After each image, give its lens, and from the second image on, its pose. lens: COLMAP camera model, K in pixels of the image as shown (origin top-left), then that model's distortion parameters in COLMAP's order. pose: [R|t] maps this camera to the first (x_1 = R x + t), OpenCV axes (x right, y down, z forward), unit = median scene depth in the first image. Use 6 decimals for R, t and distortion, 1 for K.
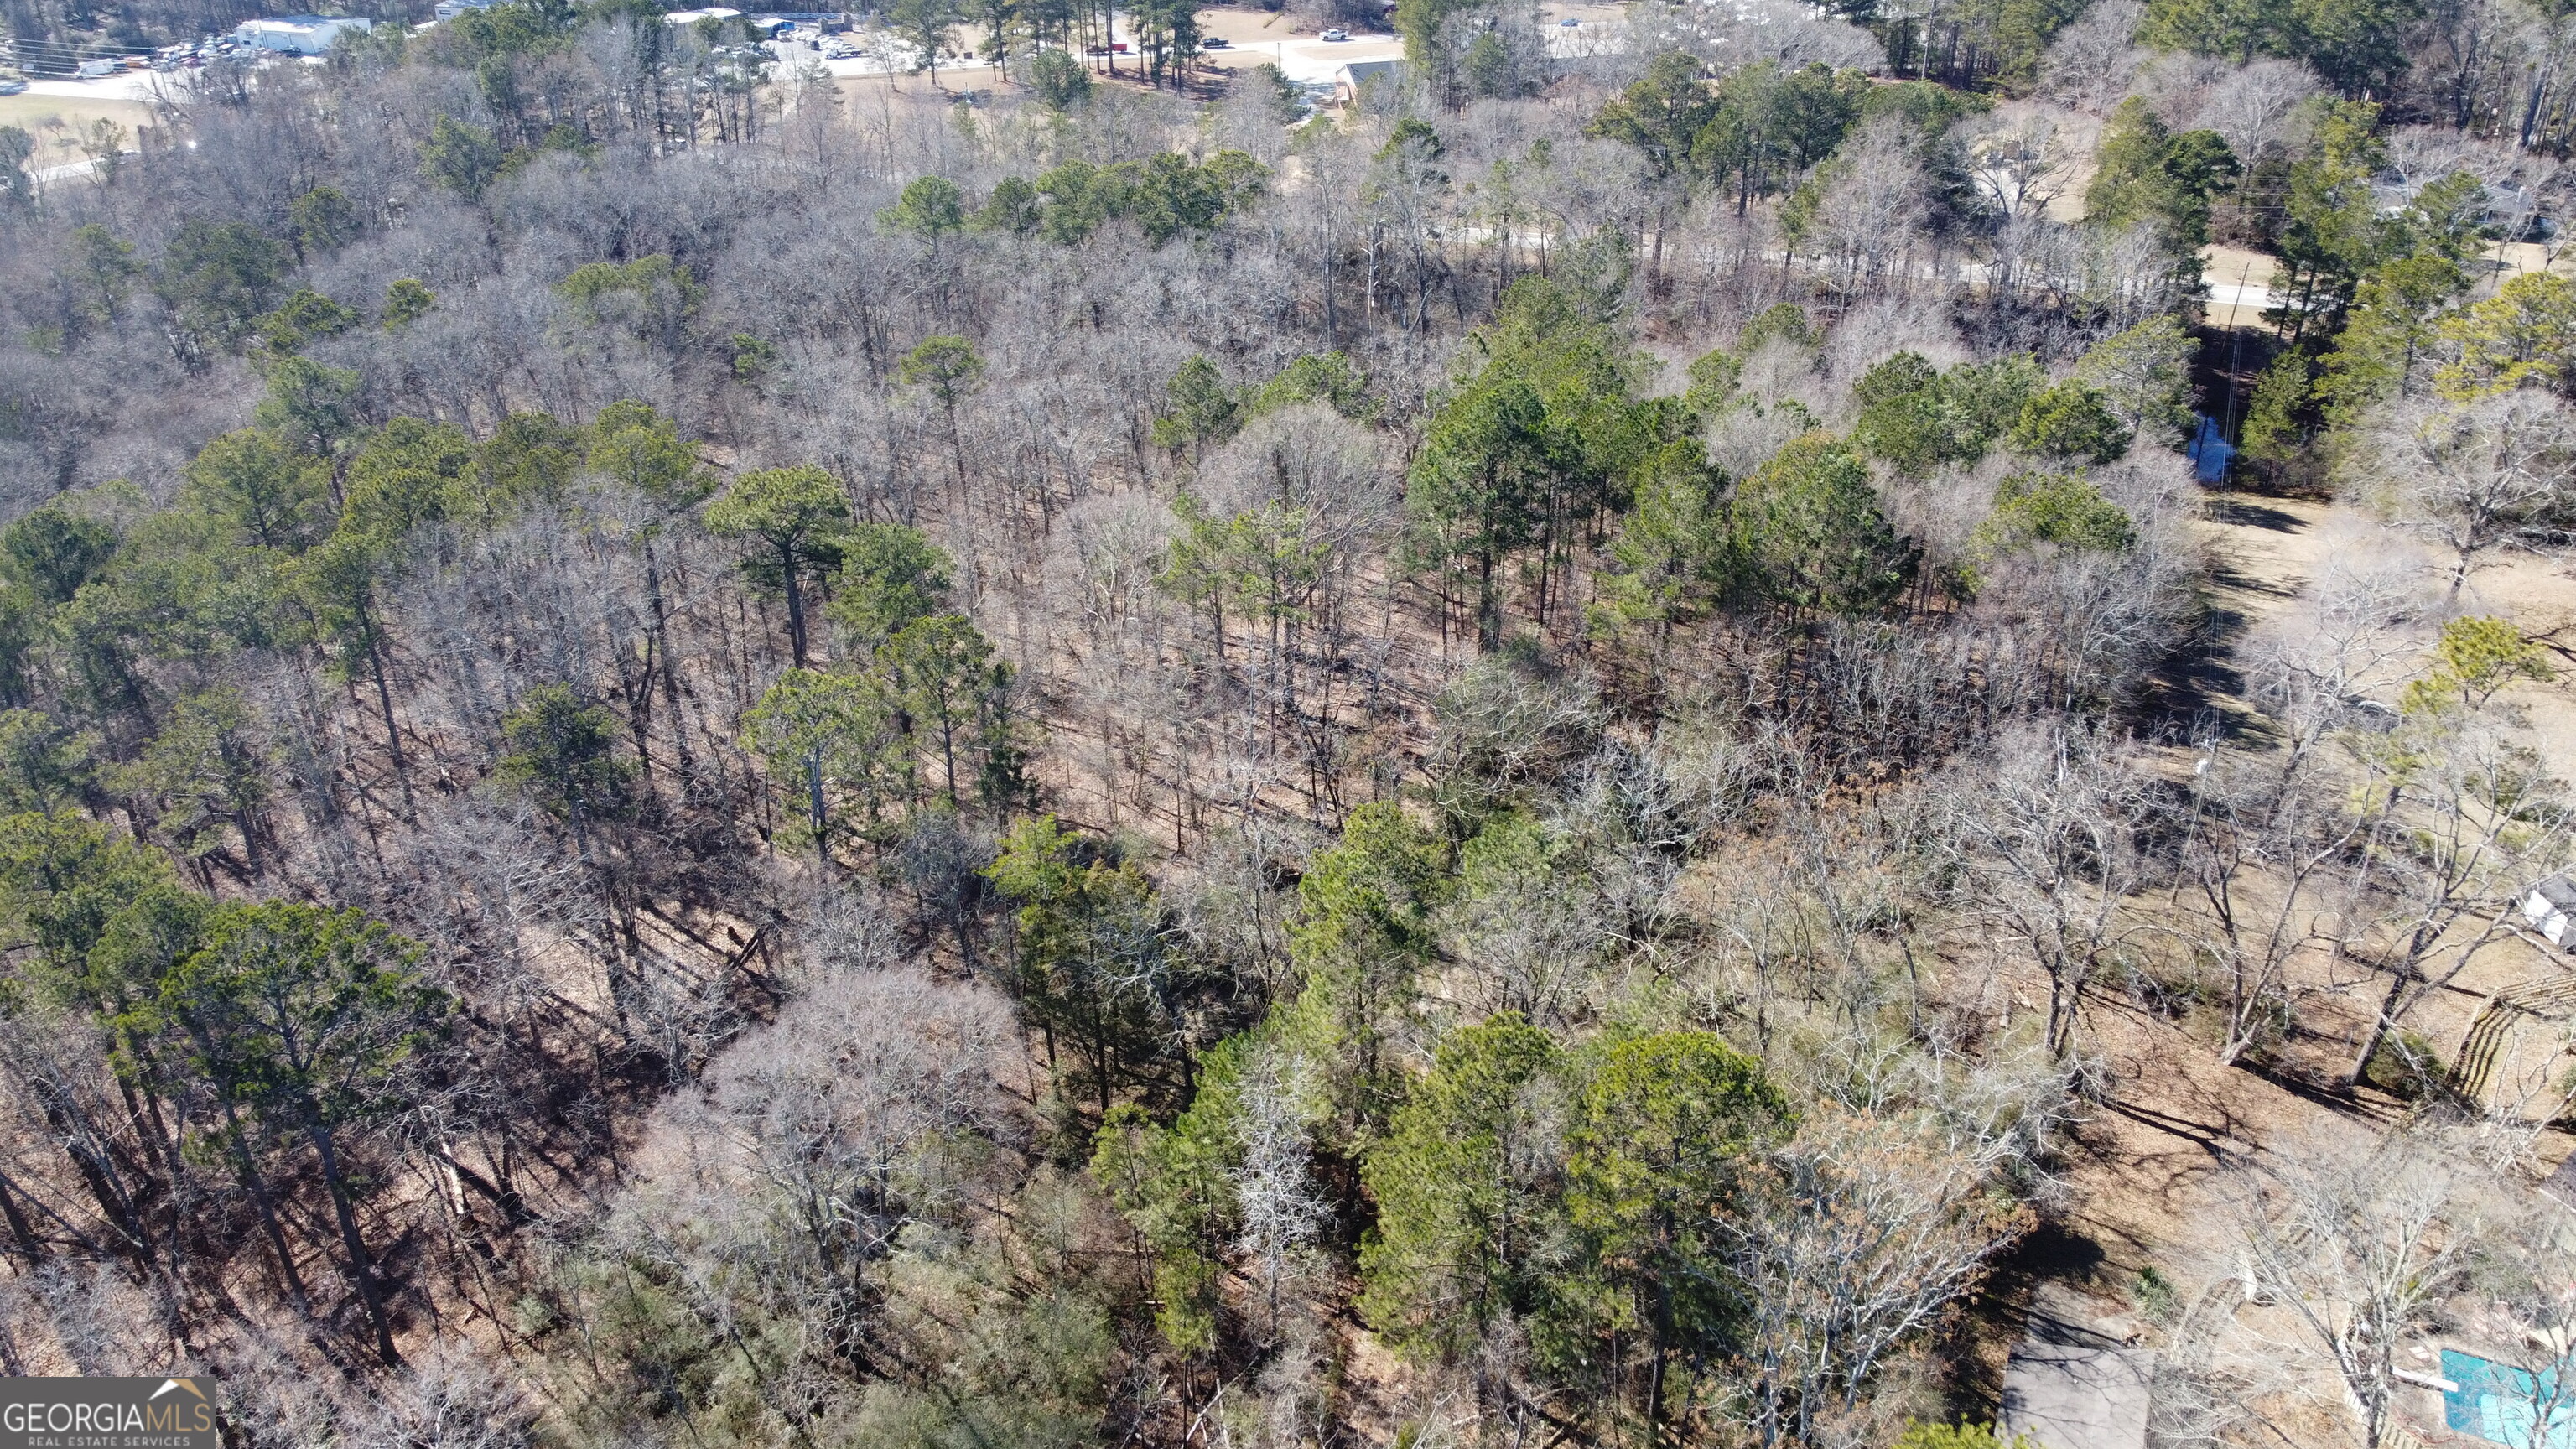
lens RADIAL K [[1943.5, 0, 1288.0], [0, 1943.5, 724.5], [0, 0, 1]] dist [0.006670, -0.011640]
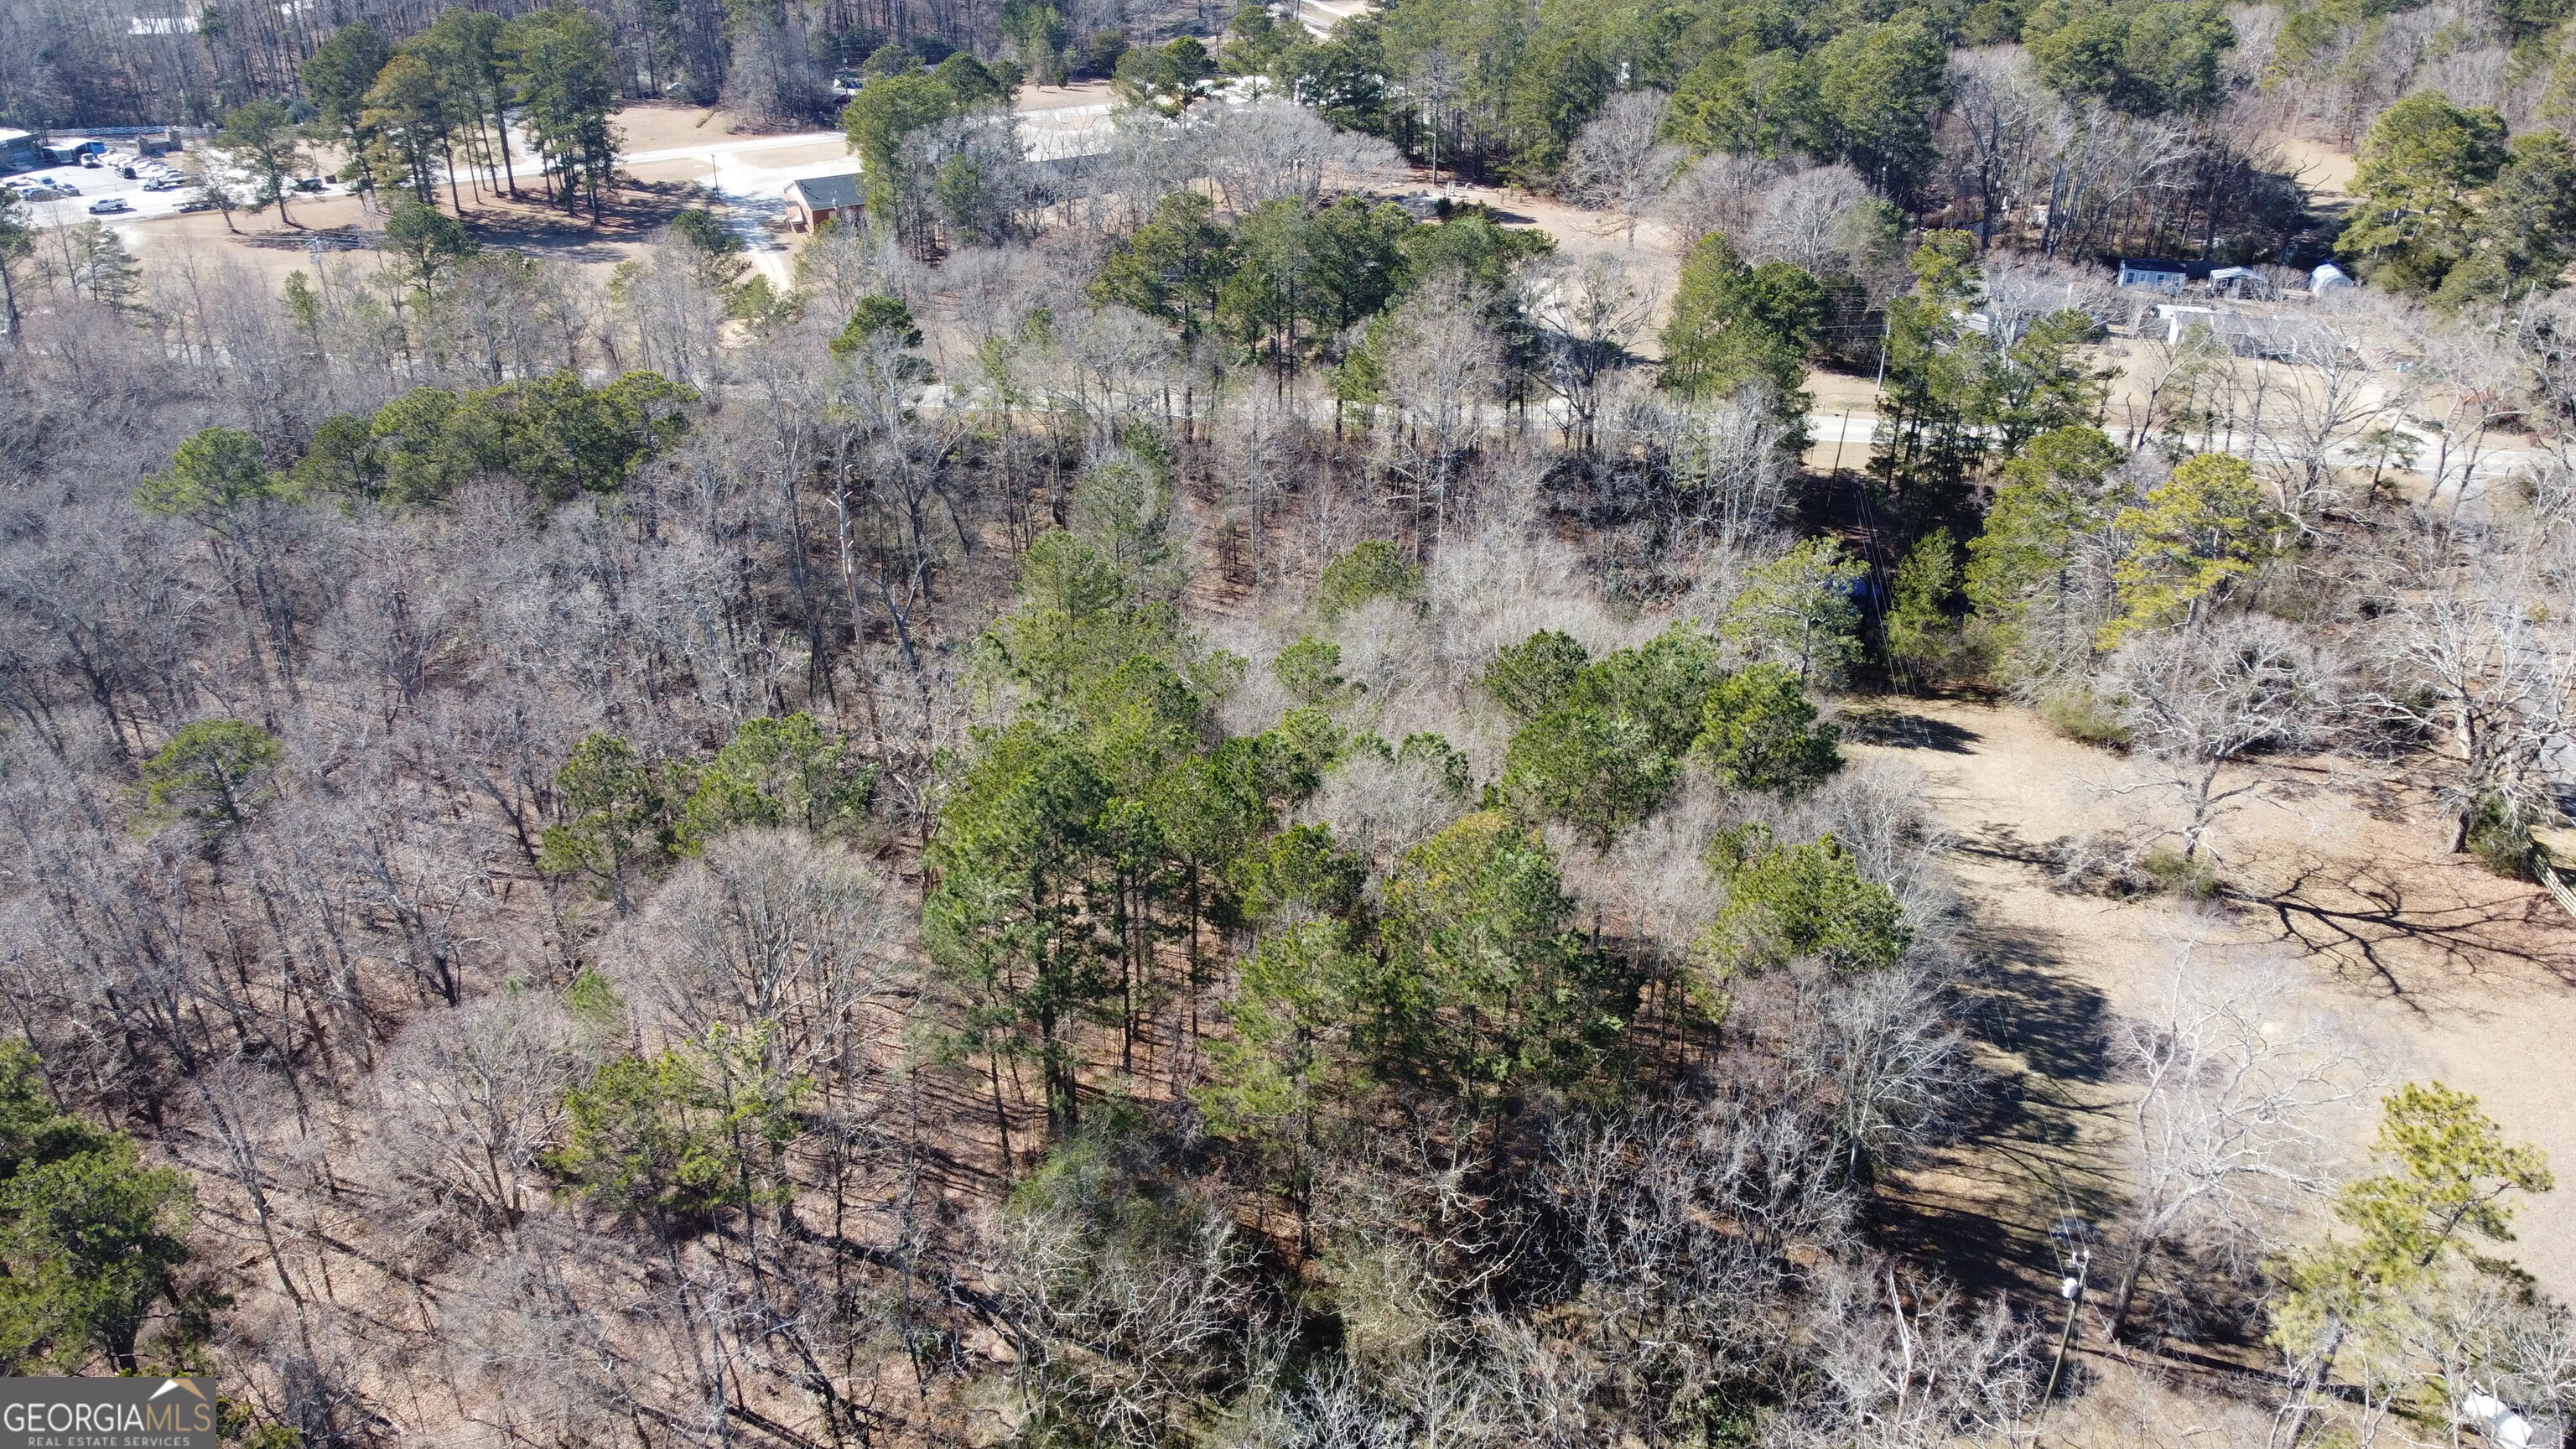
lens RADIAL K [[1948.3, 0, 1282.3], [0, 1948.3, 719.6], [0, 0, 1]] dist [0.007370, -0.014206]
pose [[0.967033, -0.109709, 0.229807, 0.022289], [0.113813, 0.993491, -0.004640, -0.117762], [-0.227802, 0.030642, 0.973225, 0.189138]]
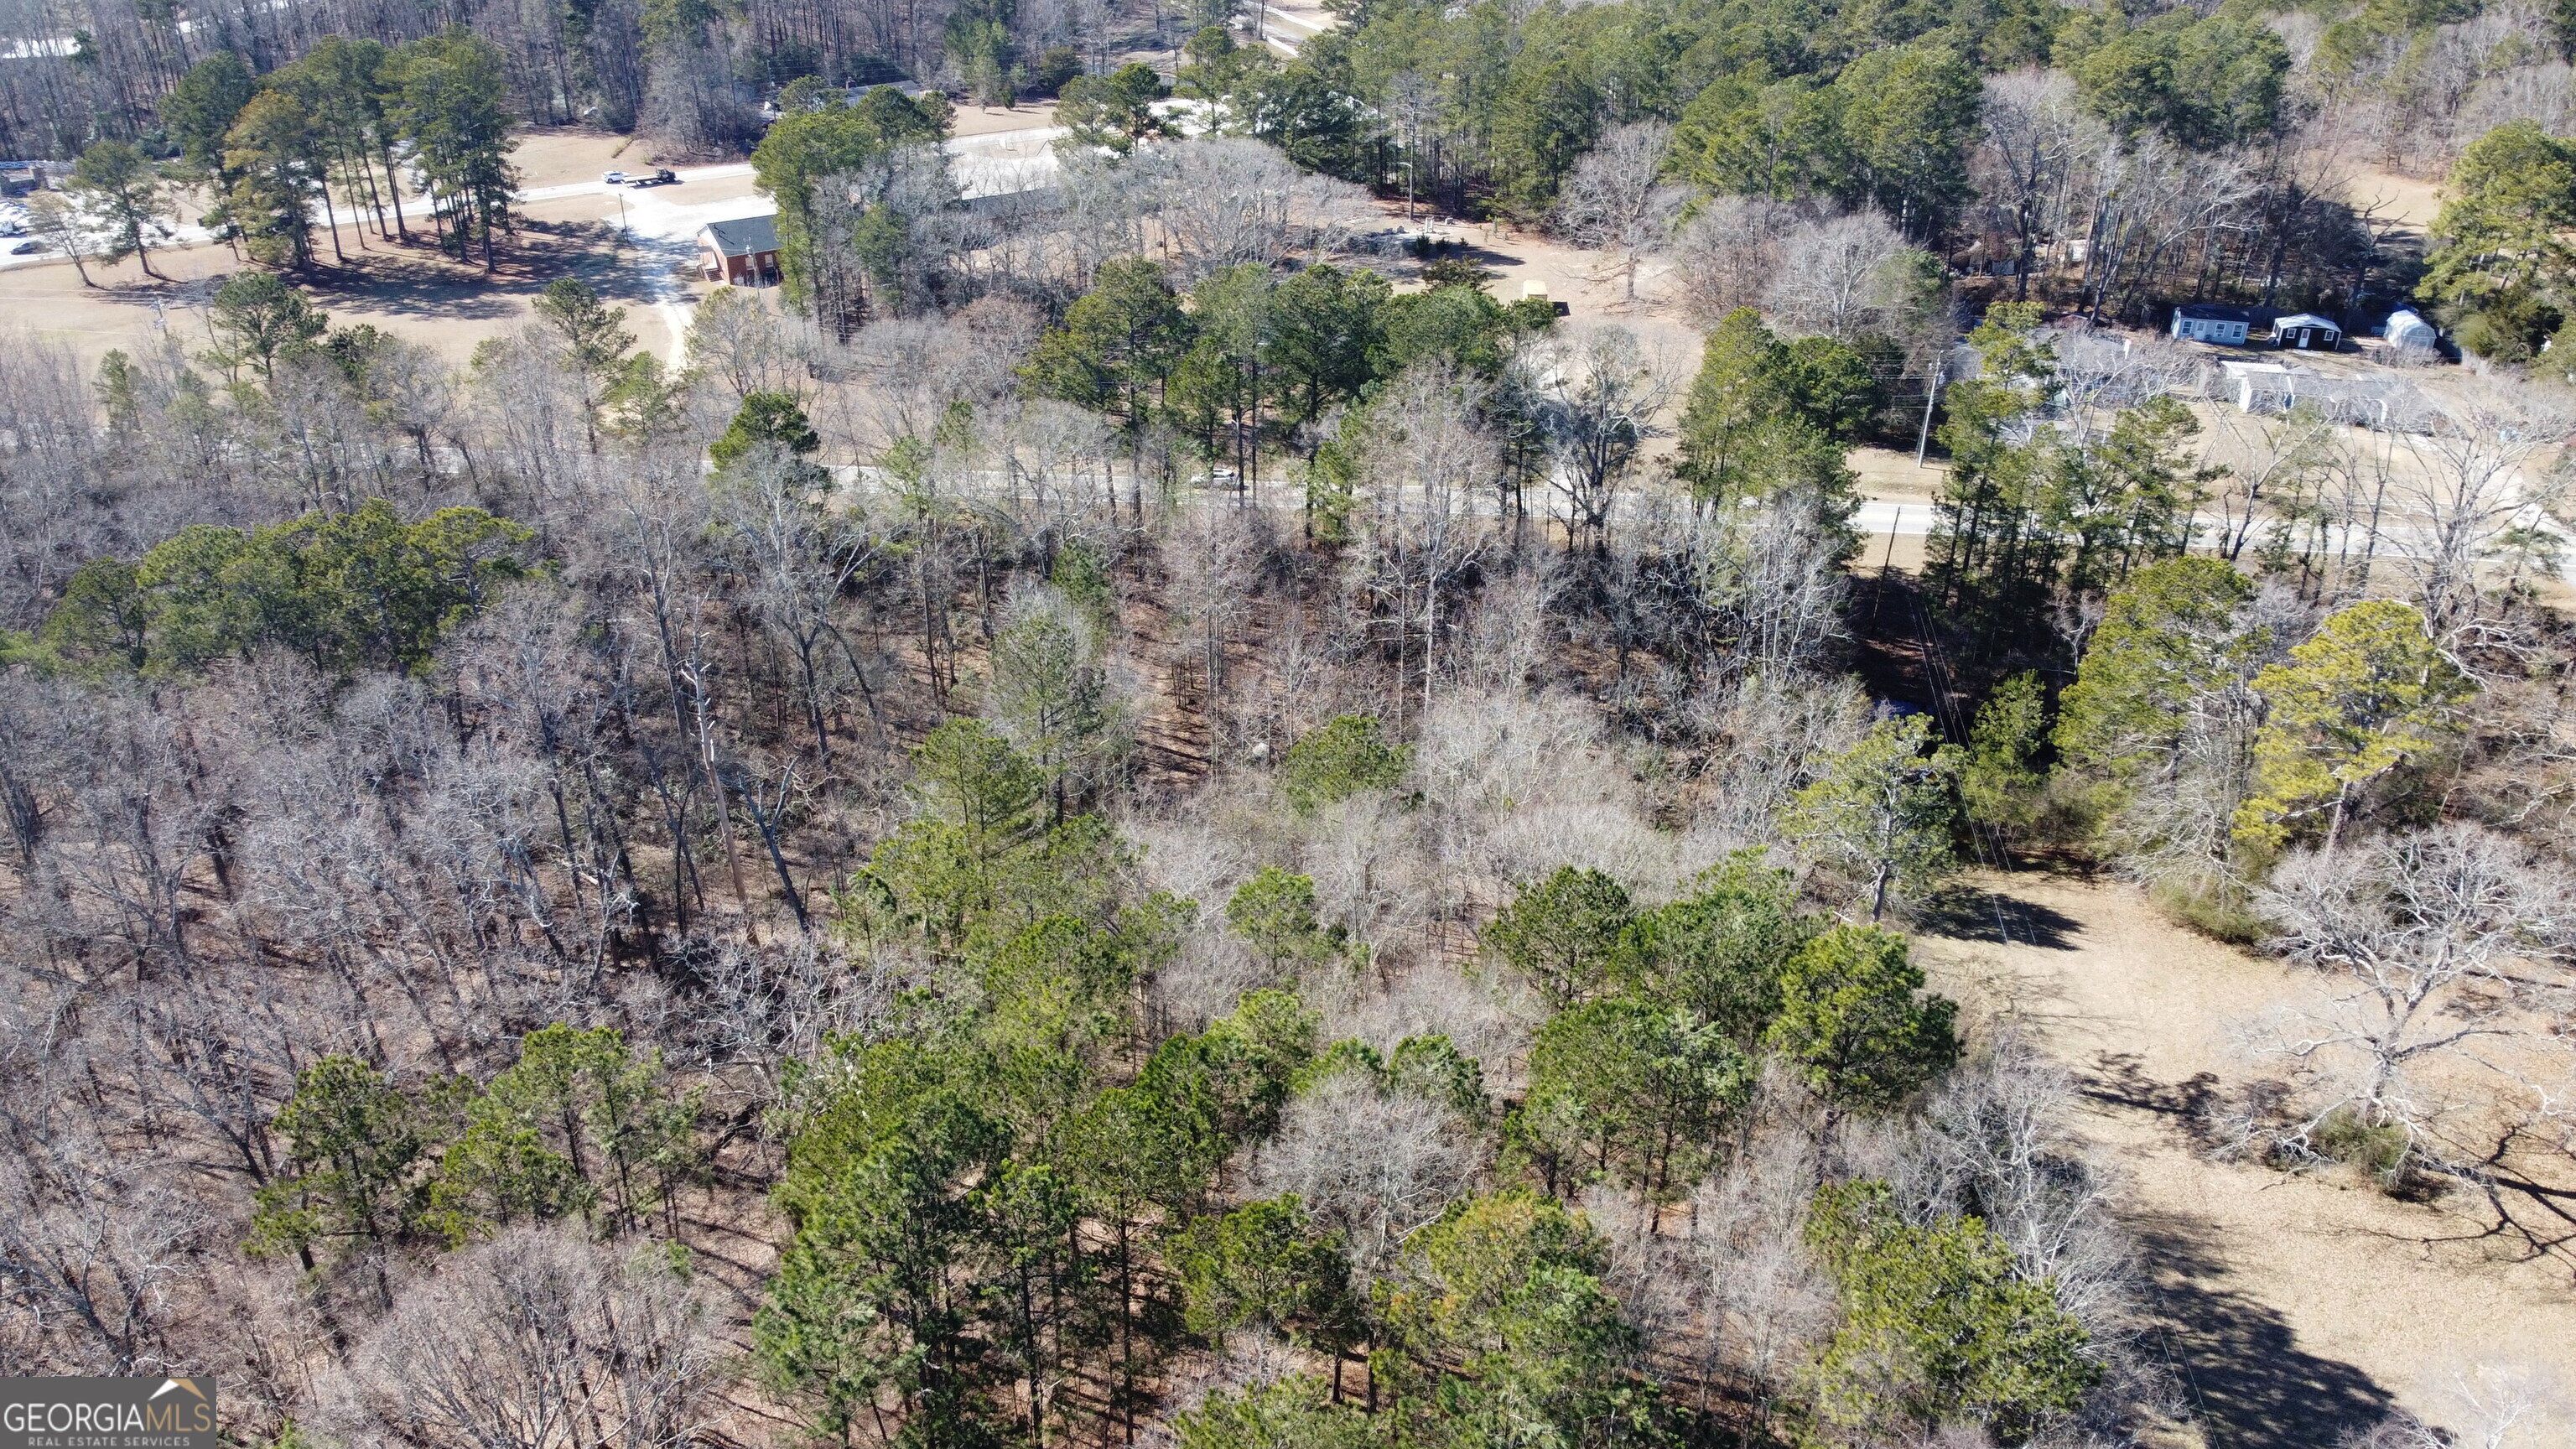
lens RADIAL K [[1943.5, 0, 1288.0], [0, 1943.5, 724.5], [0, 0, 1]] dist [0.006670, -0.011640]
pose [[0.961993, -0.123553, 0.243524, 0.062051], [0.126733, 0.991933, 0.002627, -0.178959], [-0.241884, 0.028335, 0.969891, 0.305588]]
